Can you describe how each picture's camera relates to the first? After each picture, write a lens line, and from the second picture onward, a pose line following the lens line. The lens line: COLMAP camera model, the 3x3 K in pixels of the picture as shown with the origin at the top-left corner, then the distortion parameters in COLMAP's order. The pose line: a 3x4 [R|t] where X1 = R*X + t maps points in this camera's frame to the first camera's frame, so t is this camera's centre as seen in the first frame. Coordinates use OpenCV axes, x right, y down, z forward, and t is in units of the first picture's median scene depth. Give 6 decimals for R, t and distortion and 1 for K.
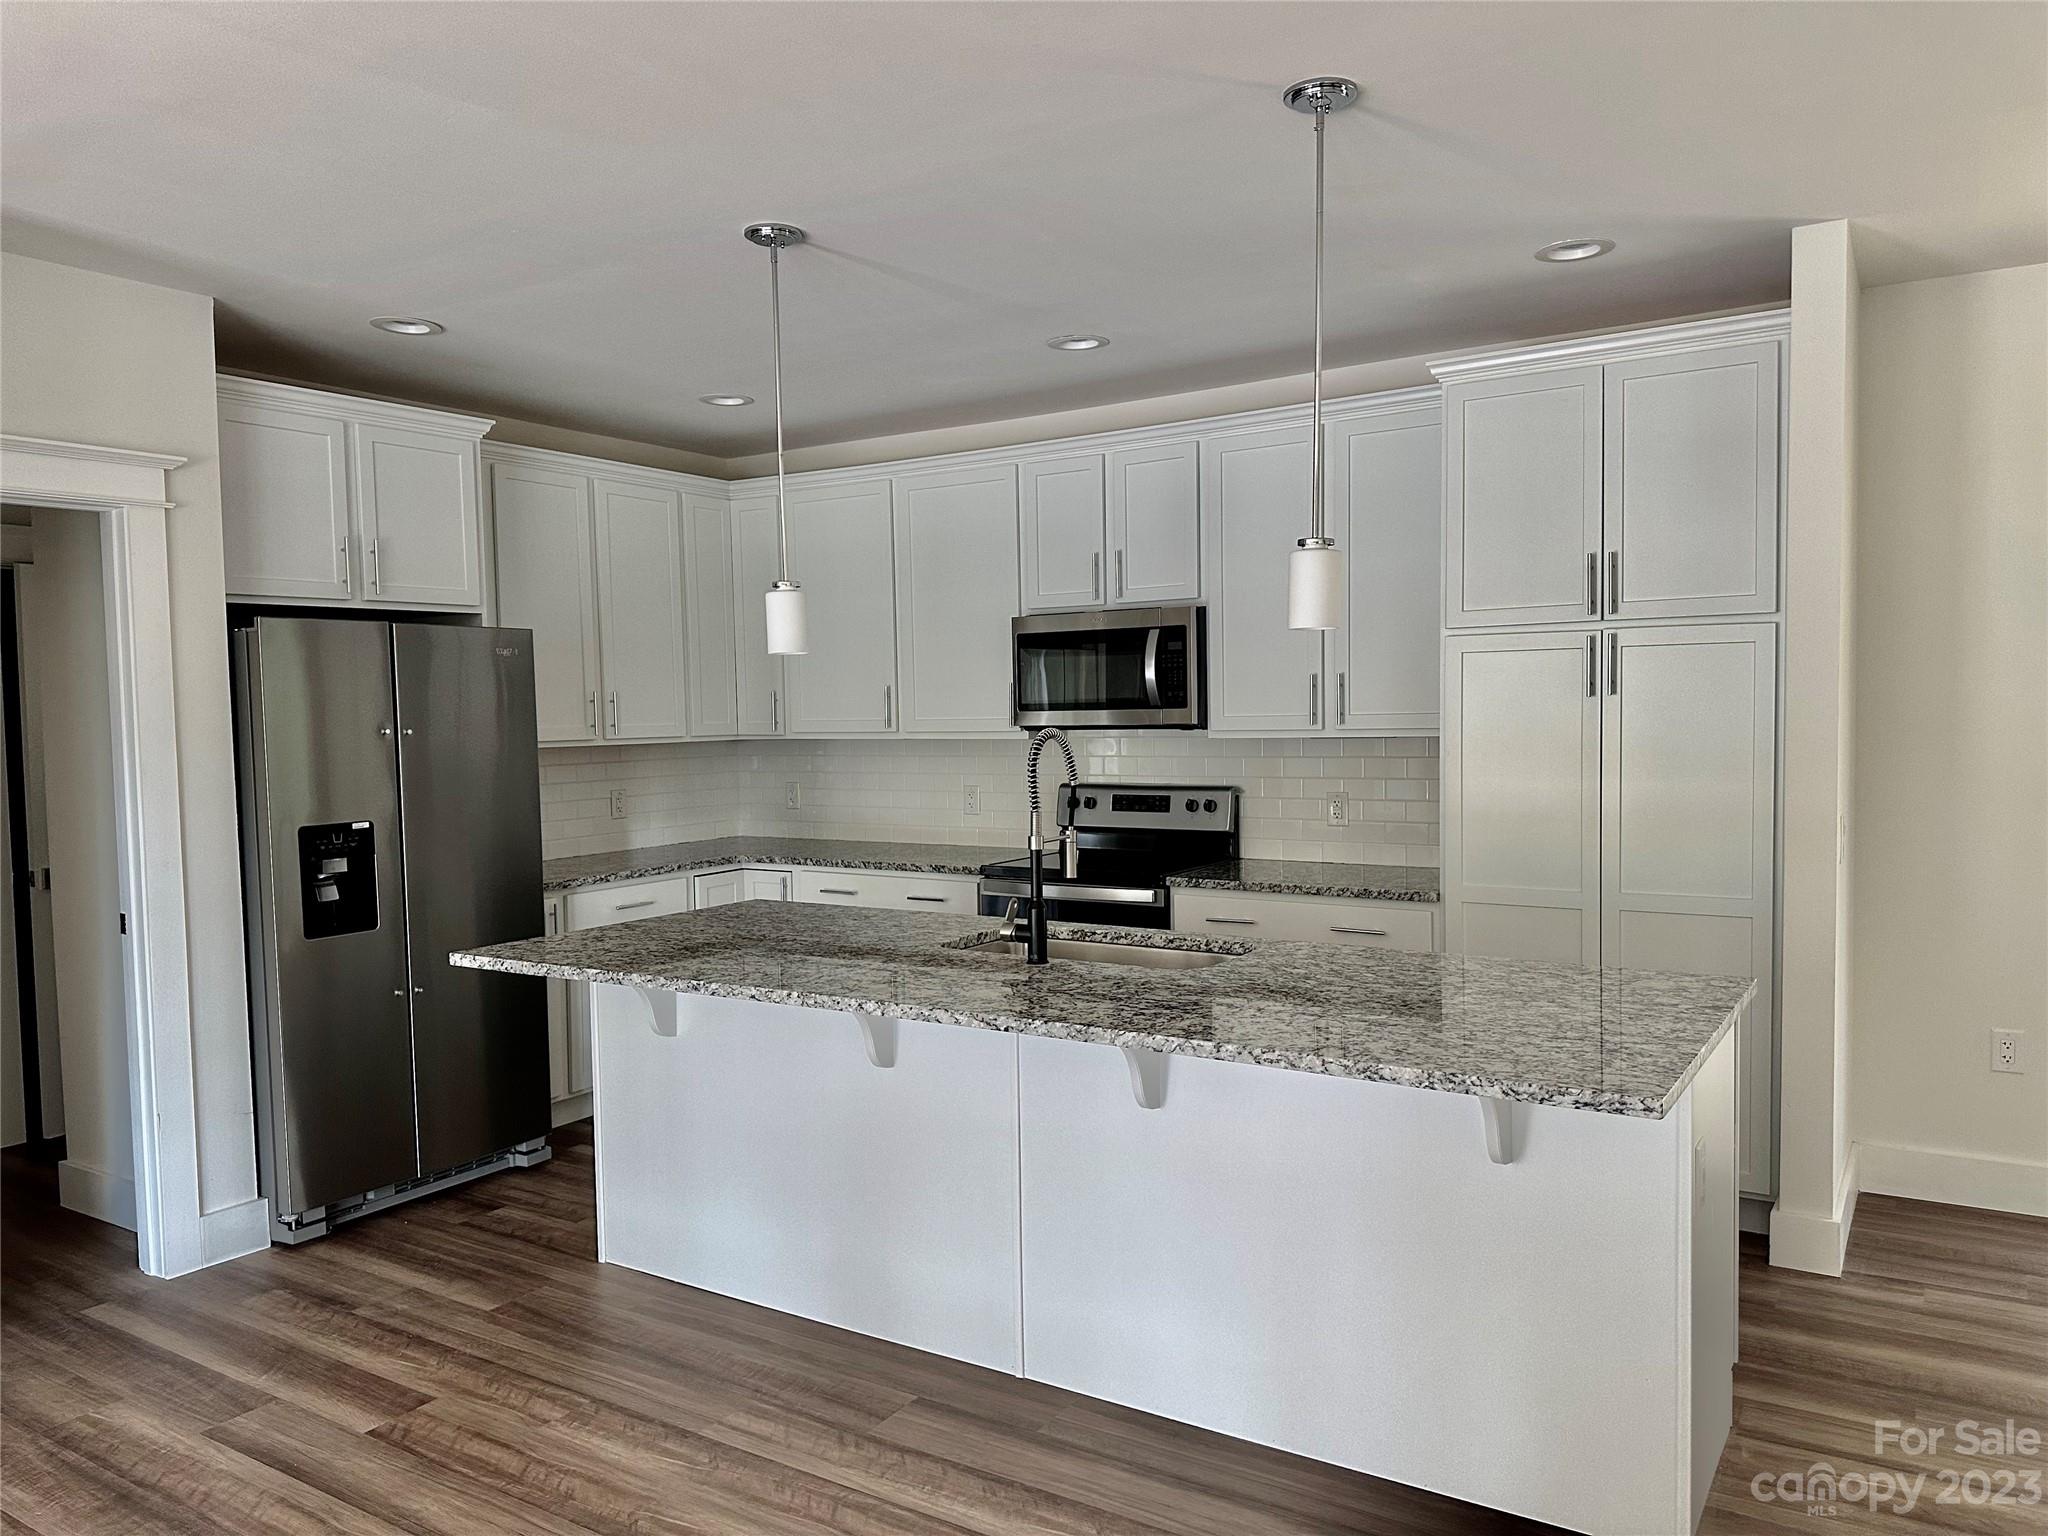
lens RADIAL K [[1447.5, 0, 1037.4], [0, 1447.5, 764.5], [0, 0, 1]] dist [0.050437, -0.054512]
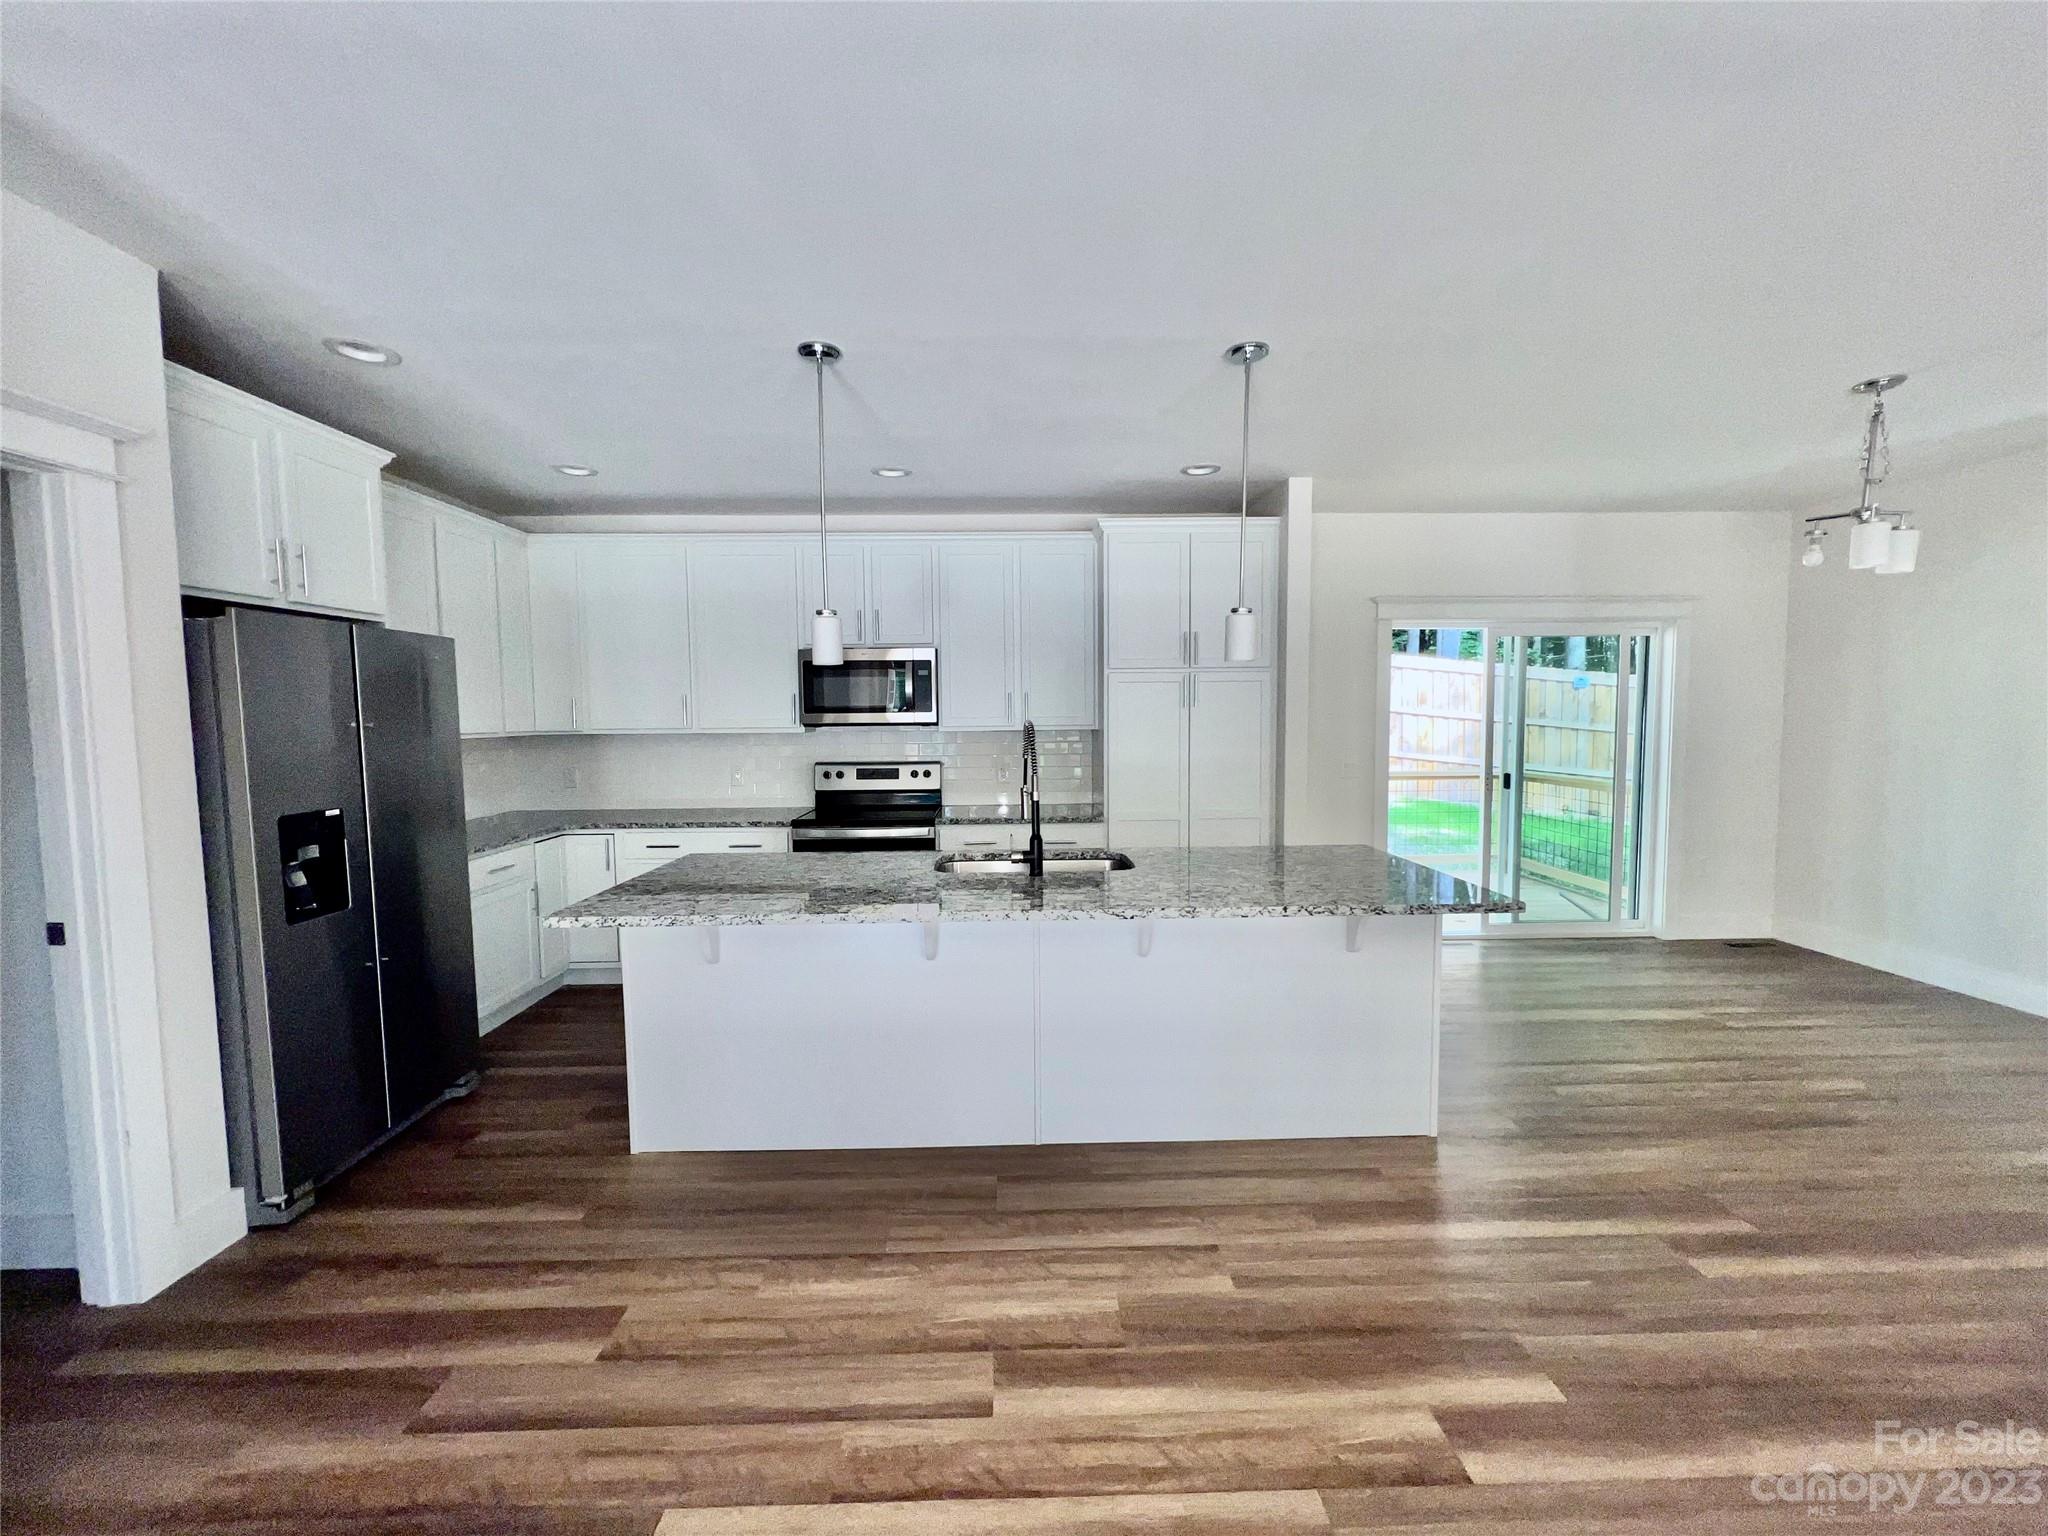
lens RADIAL K [[817.5, 0, 1022.4], [0, 817.5, 760.1], [0, 0, 1]] dist [-0.003557, 0.000764]
pose [[0.828232, -0.020926, 0.559995, -0.384379], [0.016428, 0.999780, 0.013063, 0.003928], [-0.560145, -0.001620, 0.828393, 0.231487]]
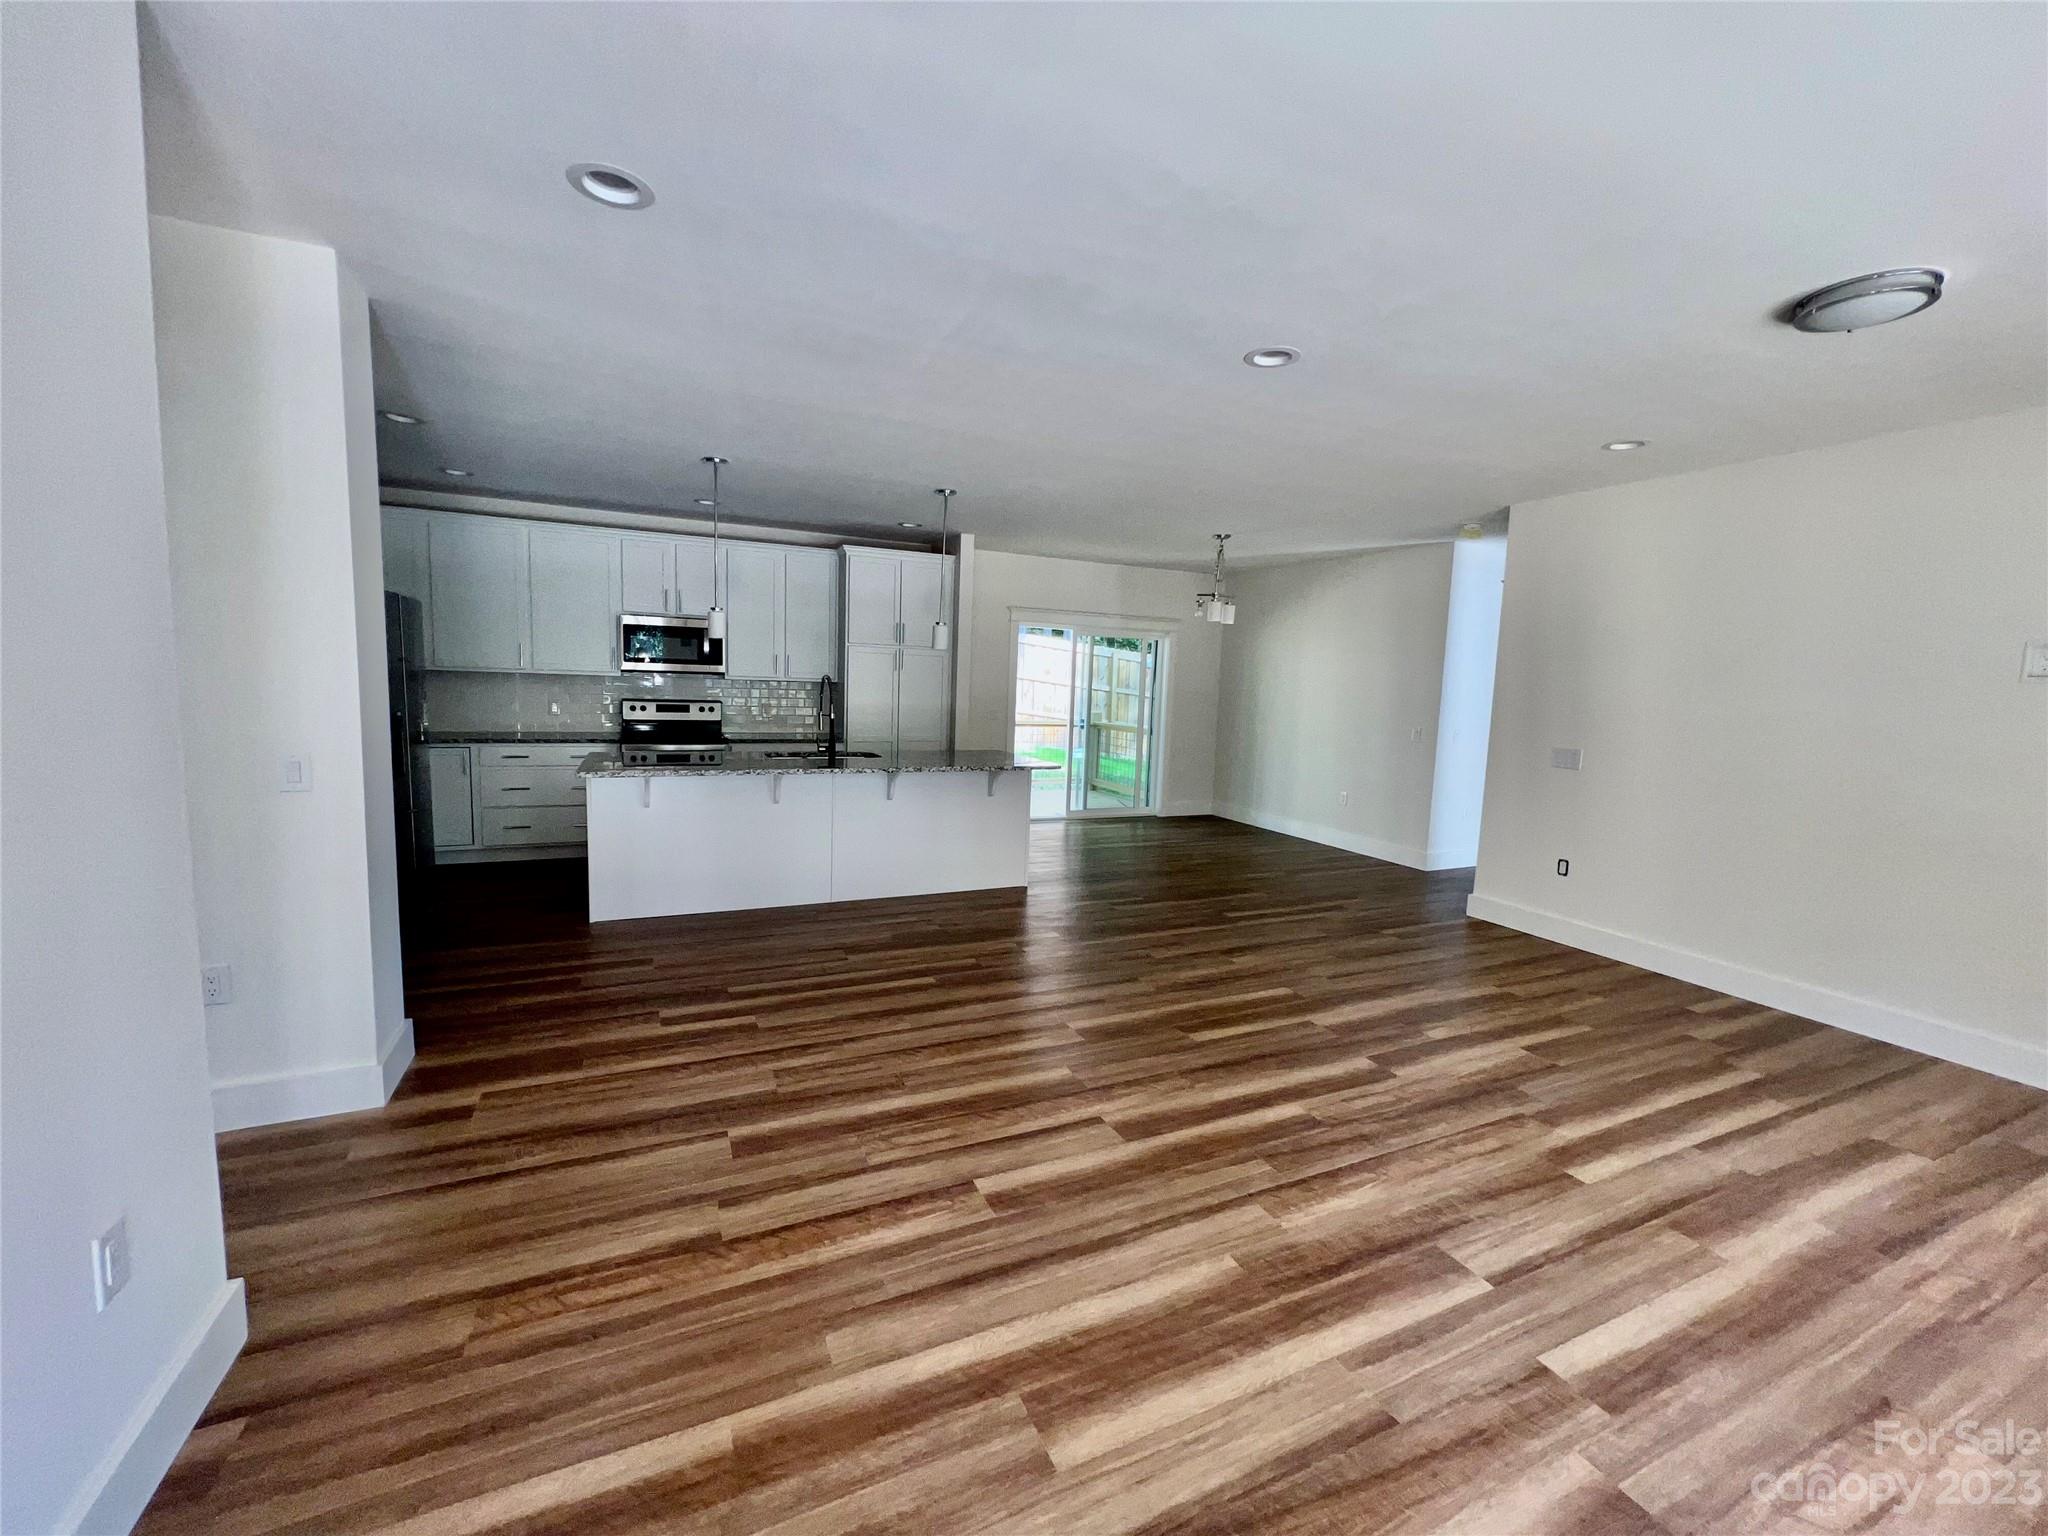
lens RADIAL K [[817.5, 0, 1013.3], [0, 817.5, 758.1], [0, 0, 1]] dist [-0.003557, 0.000764]
pose [[0.543084, -0.044763, 0.838485, -0.884867], [-0.012009, 0.998062, 0.061060, 0.026573], [-0.839593, -0.043230, 0.541494, -0.116885]]
